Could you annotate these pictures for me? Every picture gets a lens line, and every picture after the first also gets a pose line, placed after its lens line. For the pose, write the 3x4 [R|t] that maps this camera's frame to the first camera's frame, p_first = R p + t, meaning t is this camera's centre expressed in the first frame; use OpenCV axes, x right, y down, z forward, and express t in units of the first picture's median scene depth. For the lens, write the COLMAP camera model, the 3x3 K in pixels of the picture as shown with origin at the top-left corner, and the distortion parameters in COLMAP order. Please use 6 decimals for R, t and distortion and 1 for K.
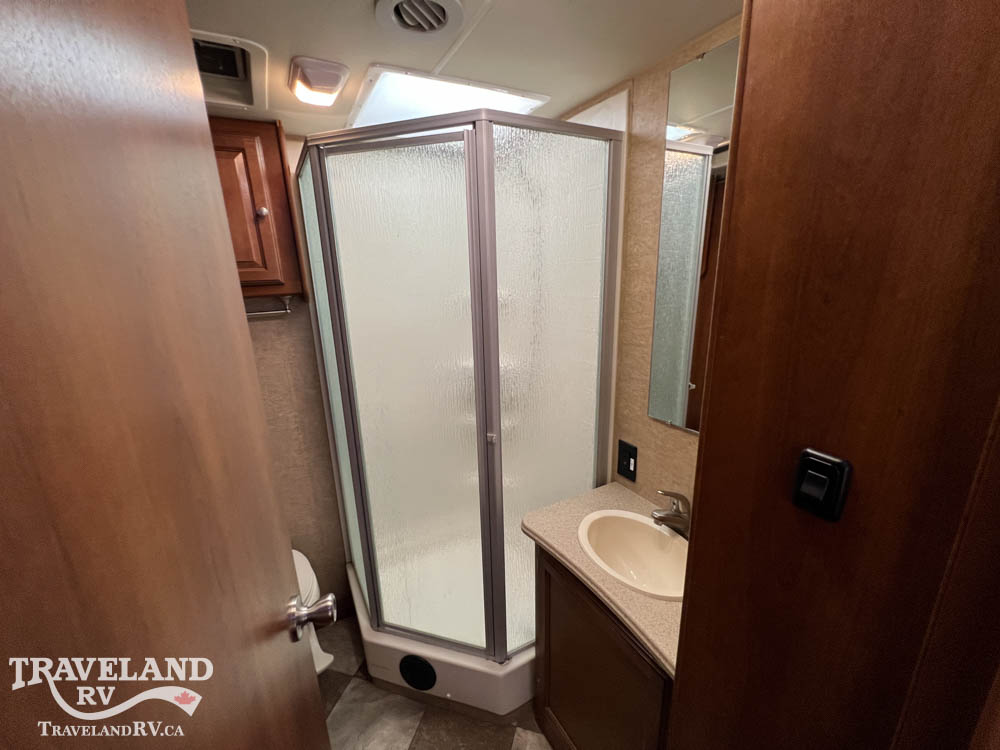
lens RADIAL K [[399.4, 0, 498.3], [0, 399.4, 376.2], [0, 0, 1]] dist [-0.001715, 0.000826]
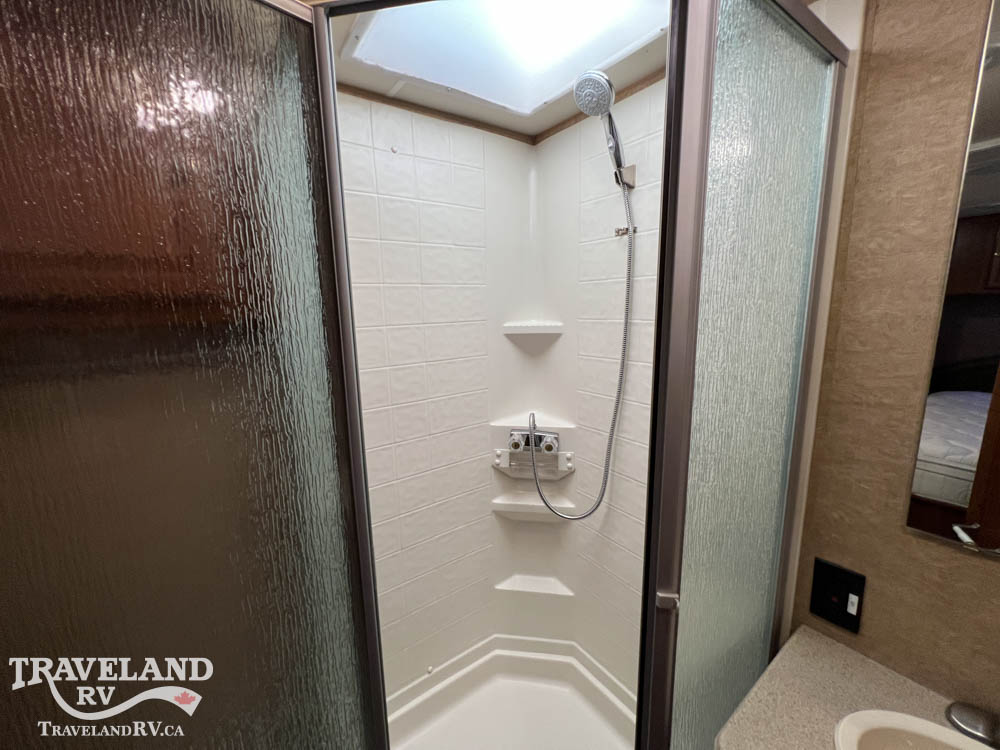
lens RADIAL K [[399.4, 0, 500.1], [0, 399.4, 378.2], [0, 0, 1]] dist [-0.001715, 0.000826]
pose [[0.991110, -0.014905, 0.132207, -0.257958], [0.025906, 0.996305, -0.081884, -0.078068], [-0.130498, 0.084581, 0.987834, 0.456975]]
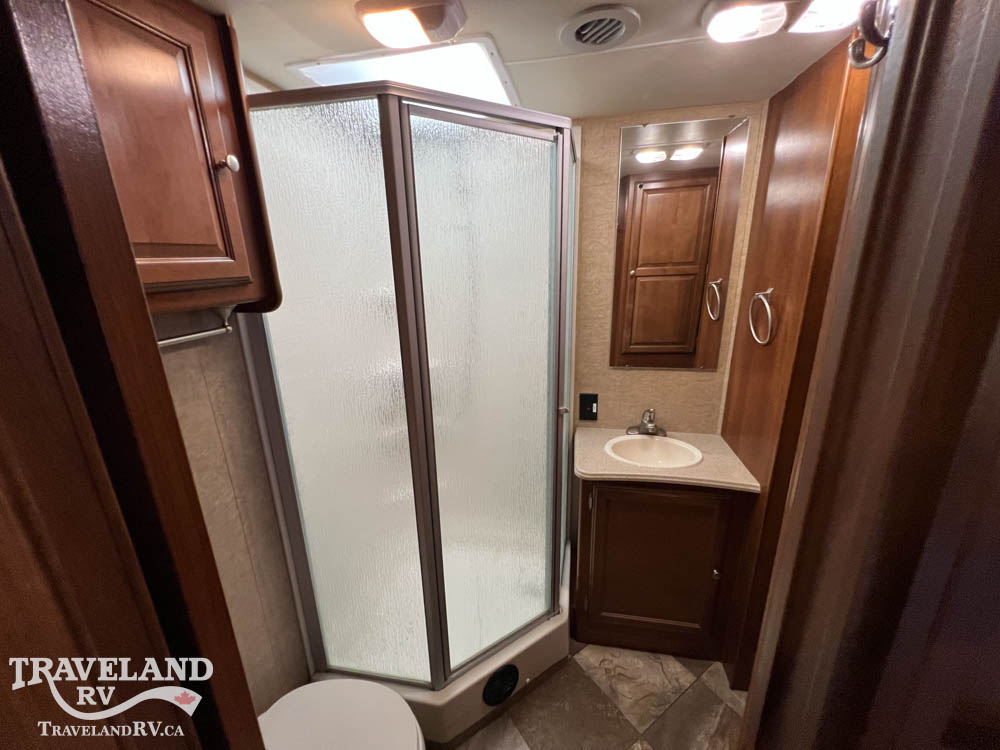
lens RADIAL K [[399.4, 0, 501.4], [0, 399.4, 371.1], [0, 0, 1]] dist [-0.001715, 0.000826]
pose [[0.638752, -0.197551, 0.743619, -0.842351], [0.196679, 0.976290, 0.090420, -0.082874], [-0.743850, 0.088499, 0.662461, 0.333752]]
